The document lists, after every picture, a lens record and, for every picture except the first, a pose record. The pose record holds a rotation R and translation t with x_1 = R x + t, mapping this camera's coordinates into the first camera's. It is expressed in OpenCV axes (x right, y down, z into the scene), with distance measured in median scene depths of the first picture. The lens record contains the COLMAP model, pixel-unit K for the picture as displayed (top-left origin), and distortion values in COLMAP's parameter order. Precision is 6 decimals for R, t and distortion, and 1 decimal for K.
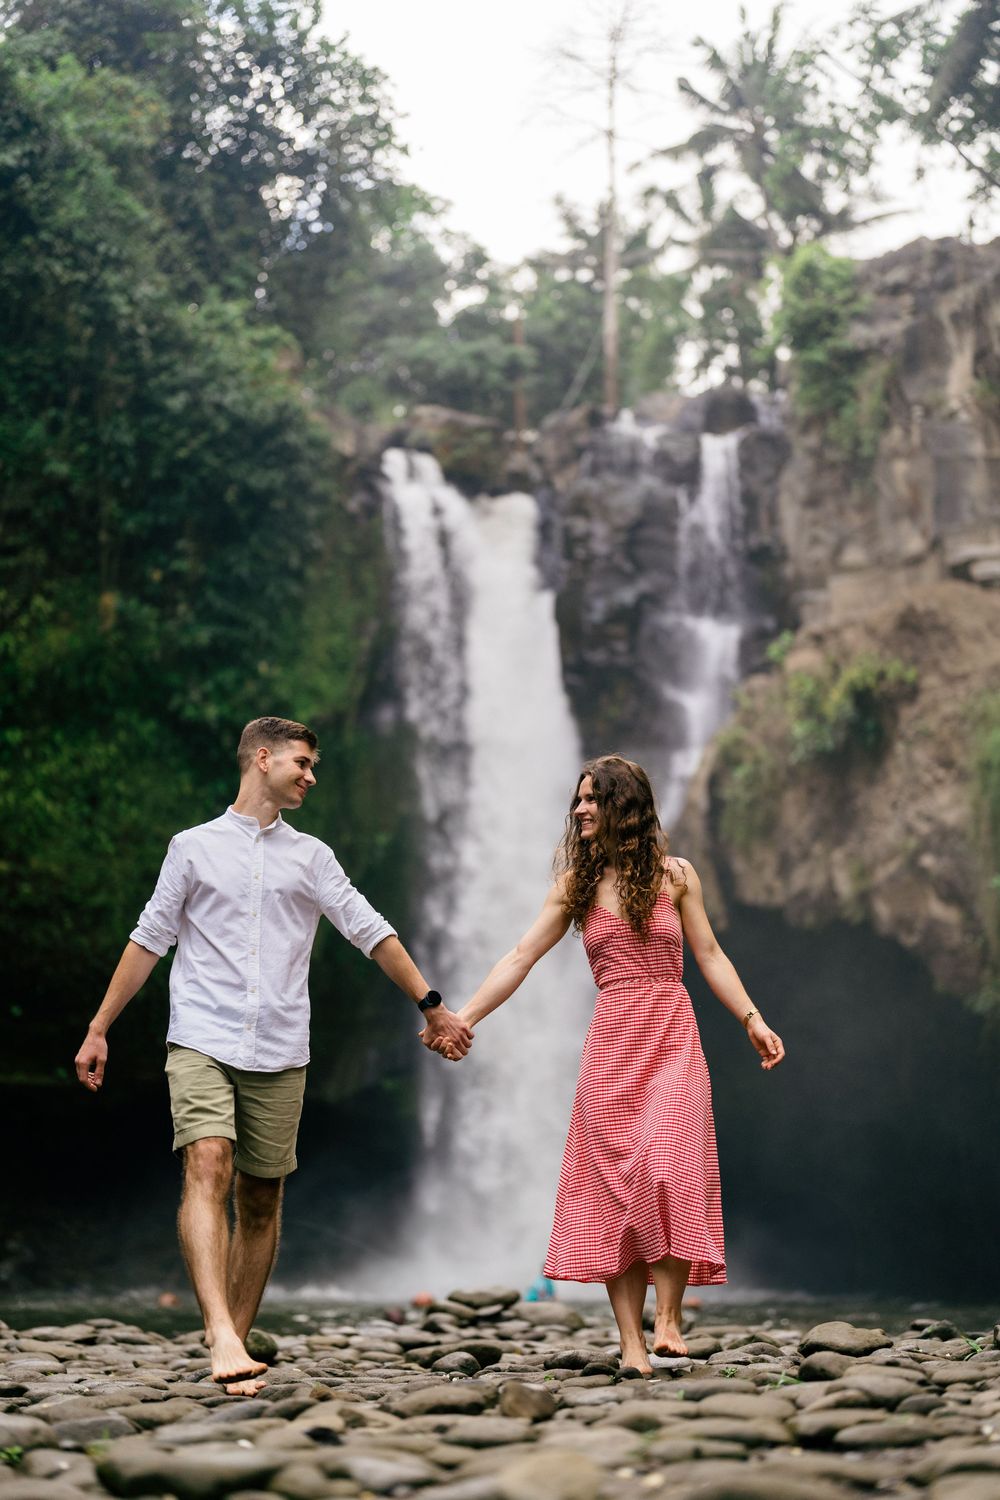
lens RADIAL K [[1947.2, 0, 476.5], [0, 1947.2, 770.7], [0, 0, 1]] dist [0.014263, 0.000000]
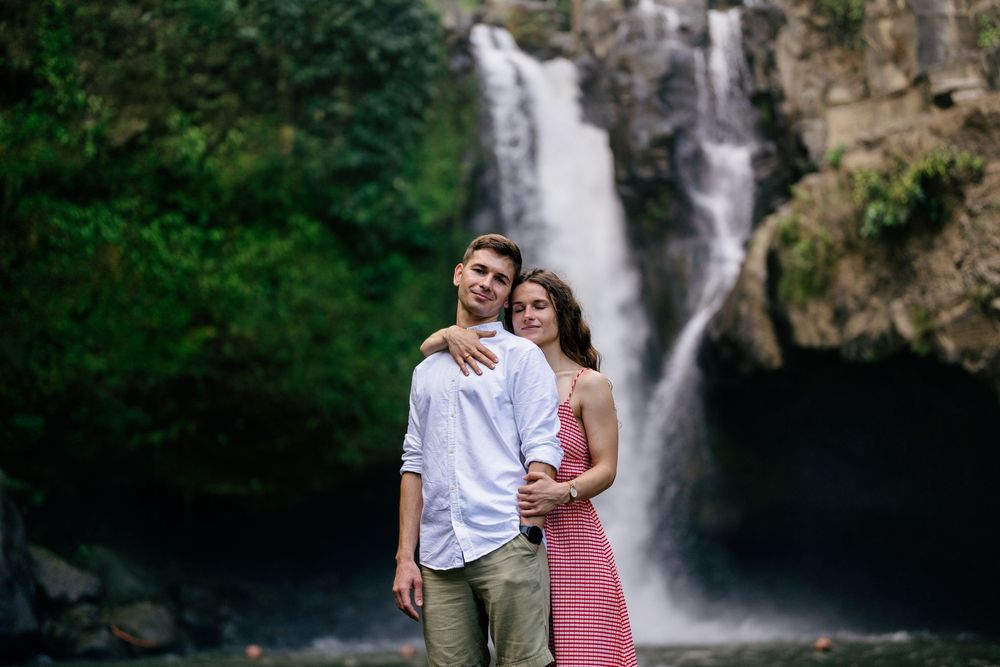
lens RADIAL K [[1298.2, 0, 470.9], [0, 1298.2, 330.9], [0, 0, 1]] dist [0.014263, 0.000000]
pose [[0.998971, -0.013649, 0.043250, -0.101562], [0.012150, 0.999322, 0.034750, 0.019193], [-0.043695, -0.034189, 0.998460, 0.096550]]
